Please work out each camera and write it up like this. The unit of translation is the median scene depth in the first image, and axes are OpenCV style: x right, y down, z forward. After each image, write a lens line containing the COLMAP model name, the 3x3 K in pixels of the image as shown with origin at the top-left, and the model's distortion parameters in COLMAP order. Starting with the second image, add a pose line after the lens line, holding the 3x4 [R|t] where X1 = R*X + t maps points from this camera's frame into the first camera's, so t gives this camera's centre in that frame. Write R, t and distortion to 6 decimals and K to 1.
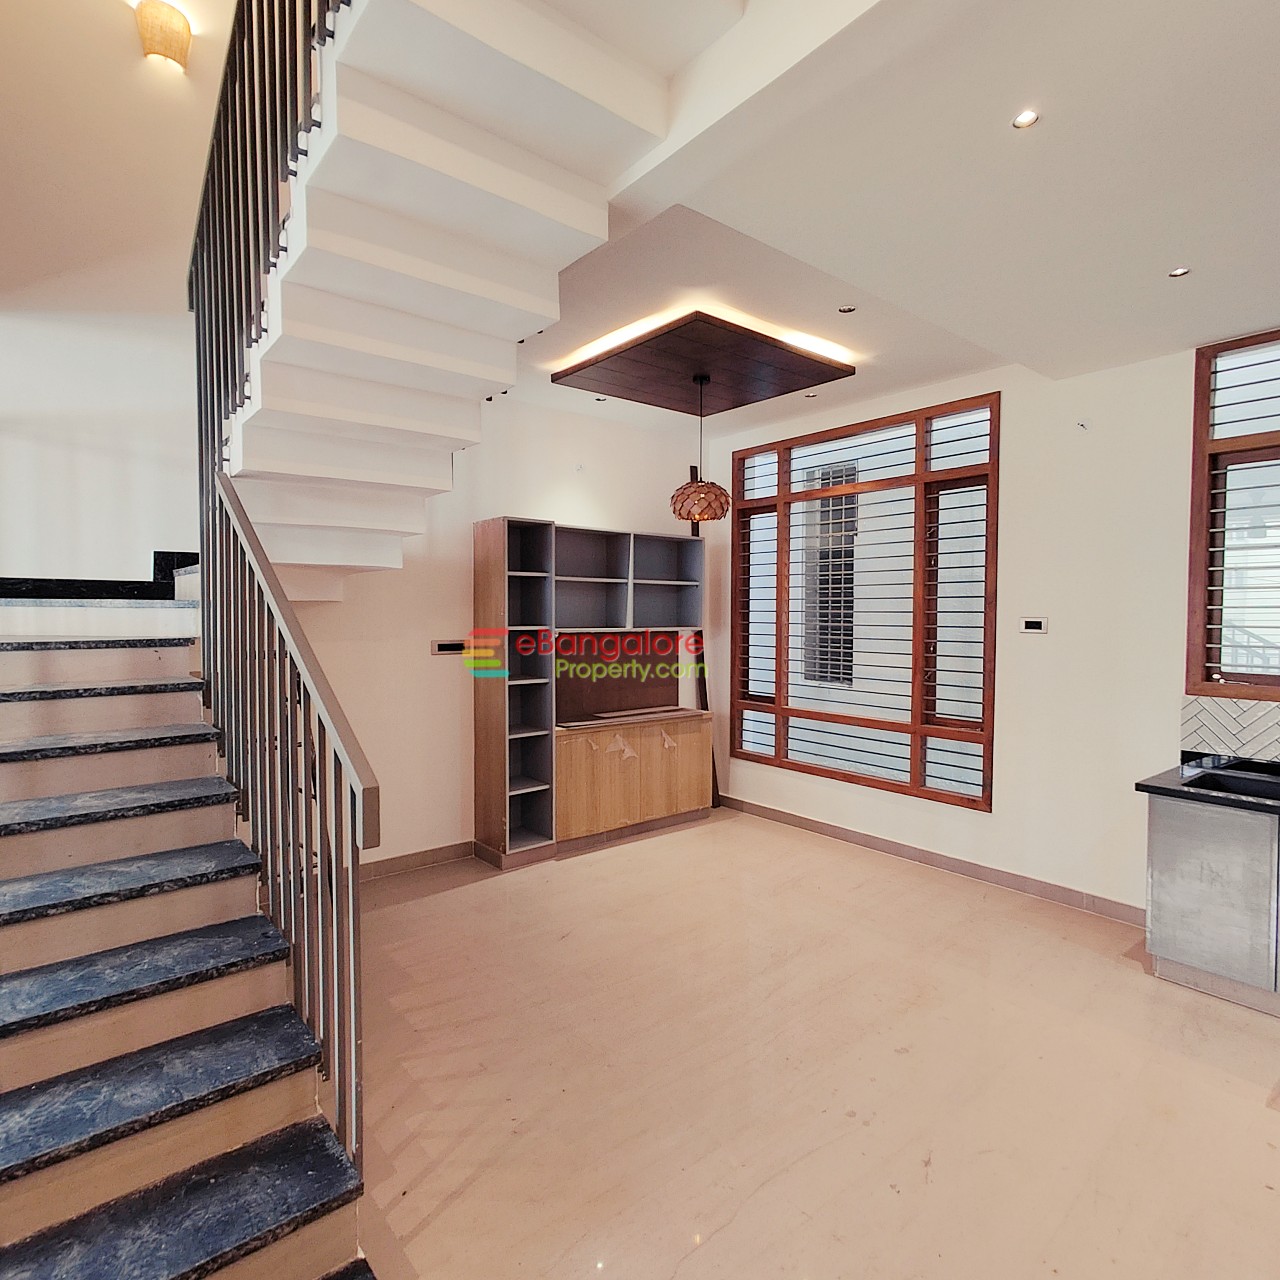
lens RADIAL K [[759.7, 0, 645.9], [0, 759.7, 634.8], [0, 0, 1]] dist [0.003440, 0.003713]
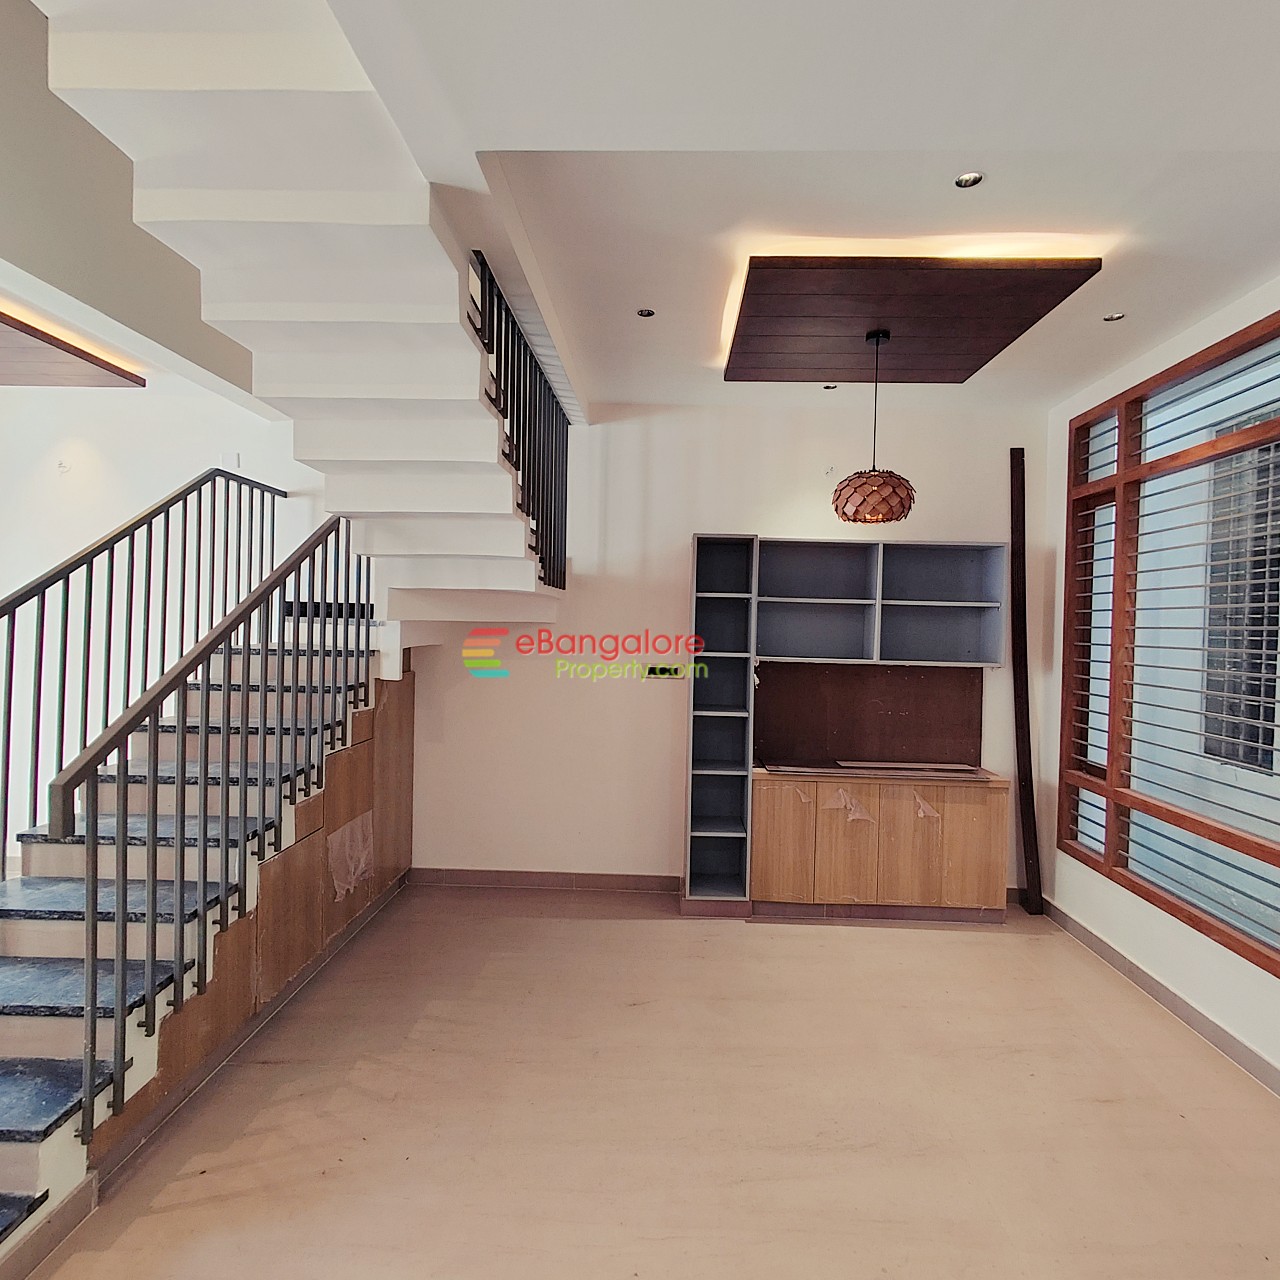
lens RADIAL K [[759.8, 0, 640.0], [0, 759.8, 640.0], [0, 0, 1]] dist [0.004246, 0.001495]
pose [[0.744195, 0.025463, -0.667477, 0.369552], [-0.041851, 0.999087, -0.008549, -0.014182], [0.666650, 0.034297, 0.744581, 0.257883]]
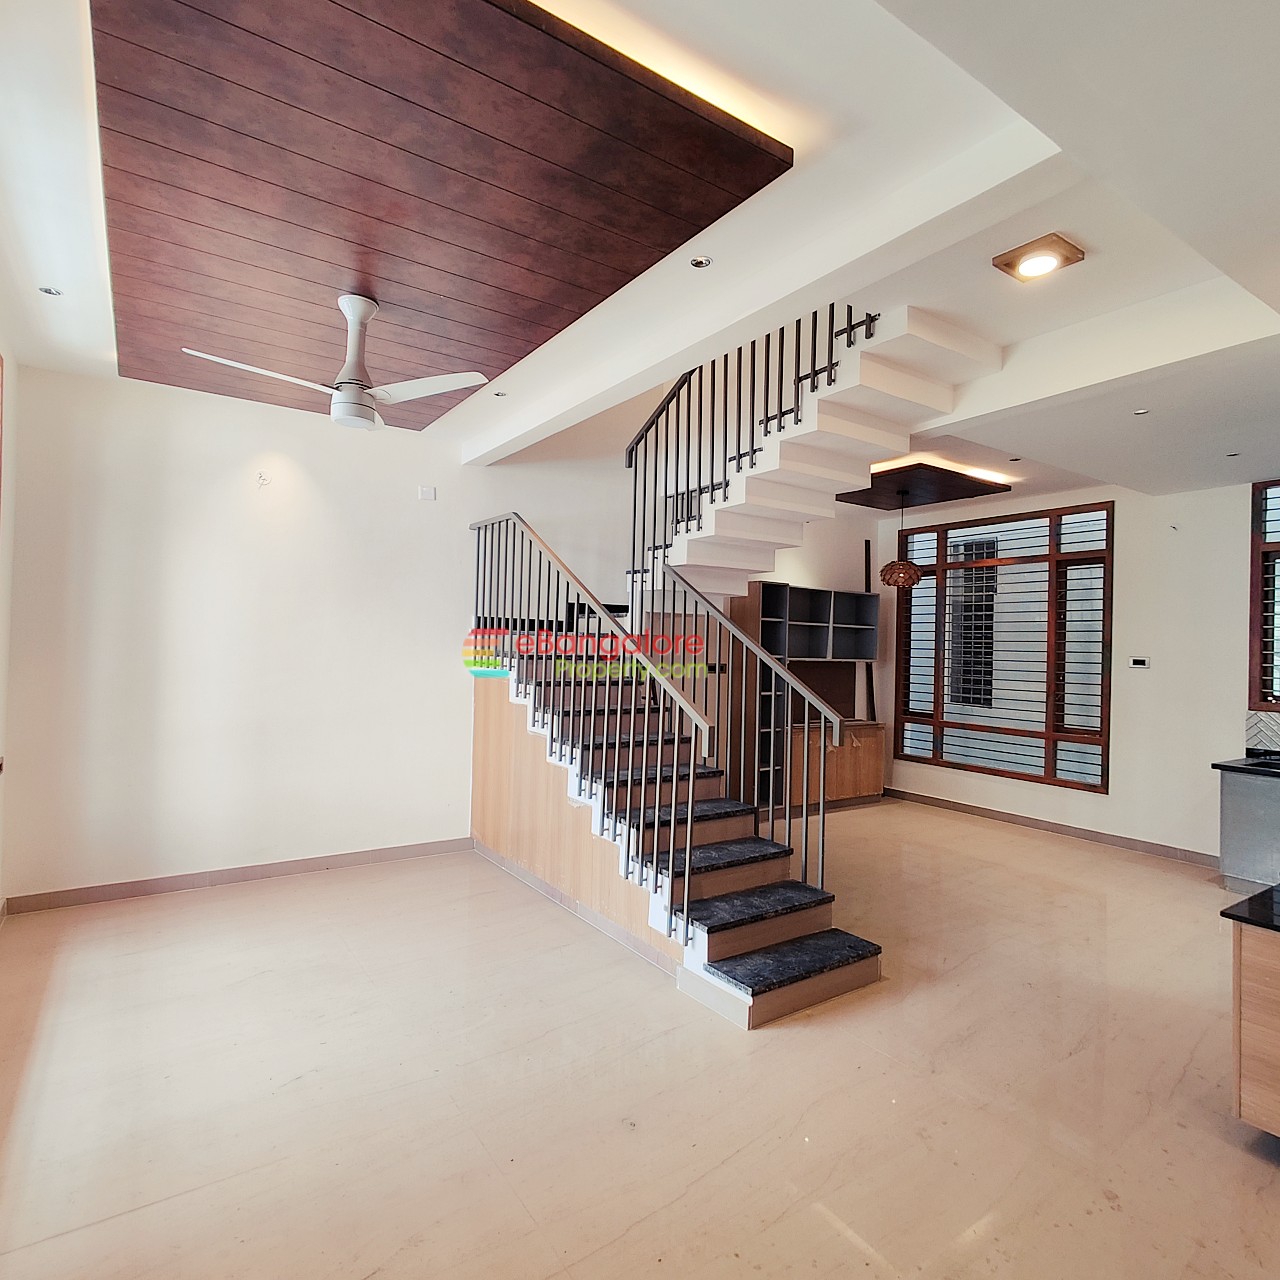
lens RADIAL K [[753.7, 0, 642.9], [0, 753.7, 635.1], [0, 0, 1]] dist [0.001342, 0.003167]
pose [[0.995174, 0.021555, -0.095734, -0.256997], [-0.026129, 0.998563, -0.046790, 0.023892], [0.094588, 0.049065, 0.994307, -0.453742]]
